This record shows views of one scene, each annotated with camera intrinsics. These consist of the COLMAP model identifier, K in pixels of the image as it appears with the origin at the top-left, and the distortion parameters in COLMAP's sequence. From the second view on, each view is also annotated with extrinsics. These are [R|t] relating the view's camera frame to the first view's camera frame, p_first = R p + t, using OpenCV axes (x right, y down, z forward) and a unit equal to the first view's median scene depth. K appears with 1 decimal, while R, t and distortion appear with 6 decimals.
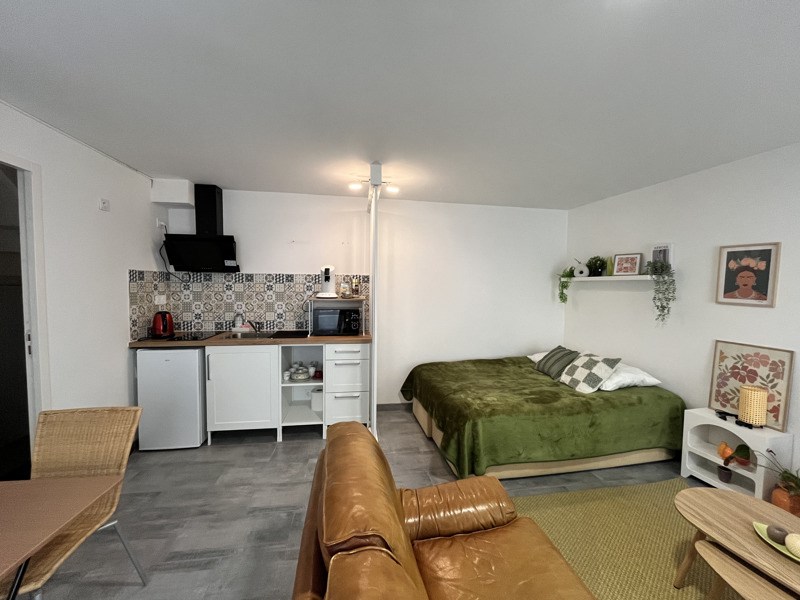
lens RADIAL K [[323.9, 0, 401.0], [0, 323.9, 300.8], [0, 0, 1]] dist [-0.003088, -0.000563]
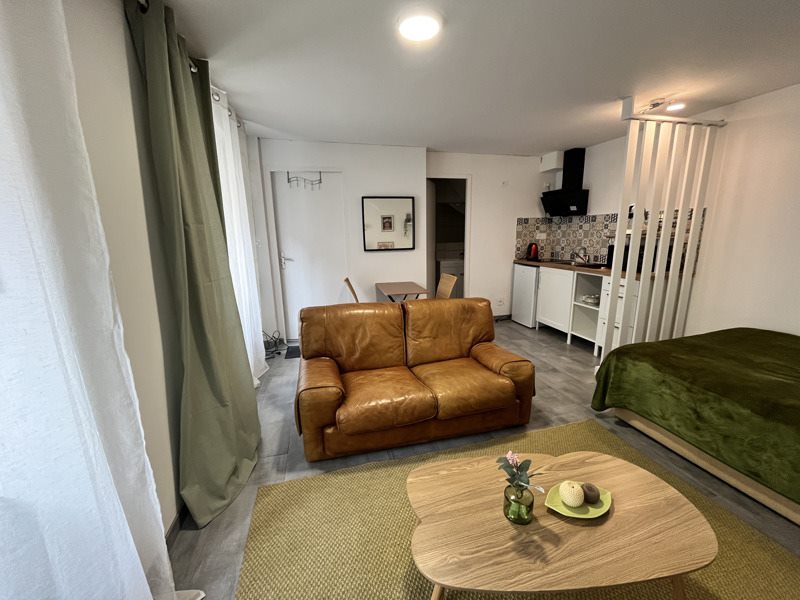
lens RADIAL K [[324.9, 0, 400.0], [0, 324.9, 300.0], [0, 0, 1]] dist [-0.000493, -0.000074]
pose [[0.099199, 0.193199, -0.976132, 0.904558], [-0.029144, 0.981114, 0.191224, 0.022233], [0.994641, 0.009479, 0.102956, 0.183297]]
